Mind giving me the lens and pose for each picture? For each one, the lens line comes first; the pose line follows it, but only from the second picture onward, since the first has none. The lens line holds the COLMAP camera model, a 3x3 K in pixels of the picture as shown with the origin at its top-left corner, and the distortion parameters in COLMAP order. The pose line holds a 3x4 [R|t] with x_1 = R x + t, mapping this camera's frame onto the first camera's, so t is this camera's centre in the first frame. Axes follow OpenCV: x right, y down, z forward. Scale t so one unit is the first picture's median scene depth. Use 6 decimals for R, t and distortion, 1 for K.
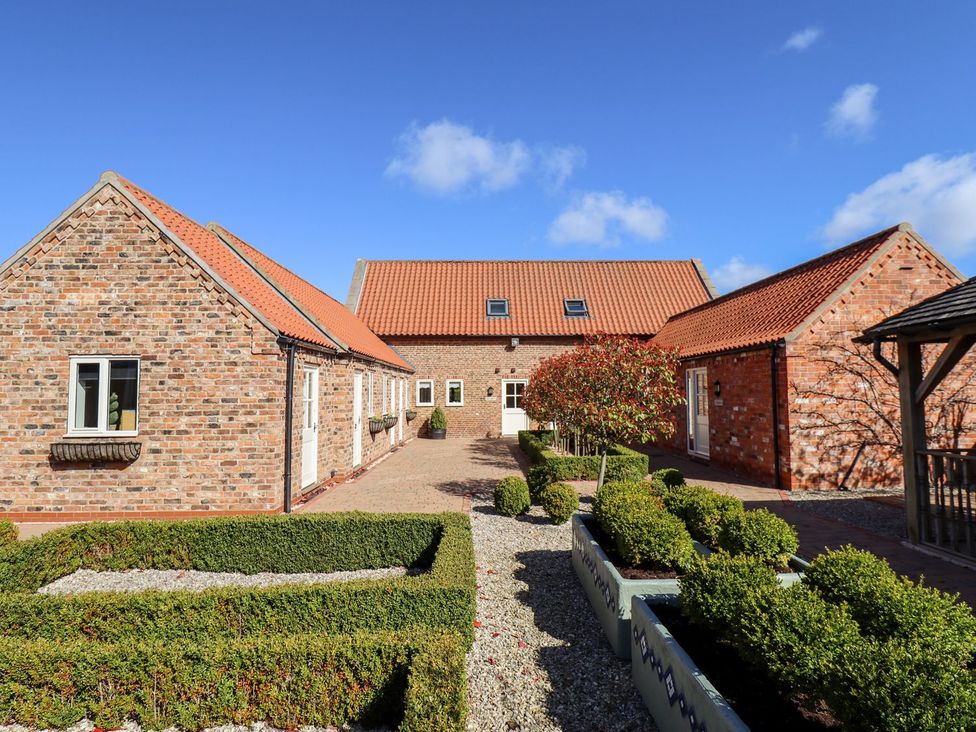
lens RADIAL K [[565.8, 0, 498.2], [0, 565.8, 359.2], [0, 0, 1]] dist [0.002297, -0.013423]
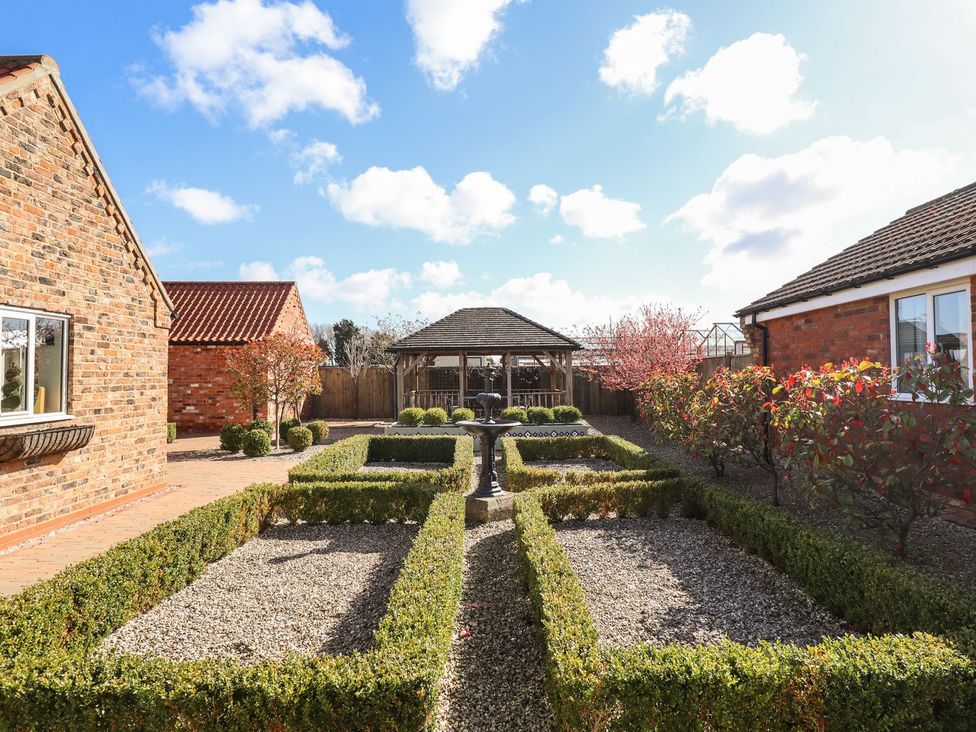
lens RADIAL K [[565.8, 0, 498.2], [0, 565.8, 359.2], [0, 0, 1]] dist [0.002297, -0.013423]
pose [[0.015123, 0.034999, 0.999273, -1.401454], [-0.056066, 0.997845, -0.034100, 0.046851], [-0.998312, -0.055510, 0.017053, 0.393339]]
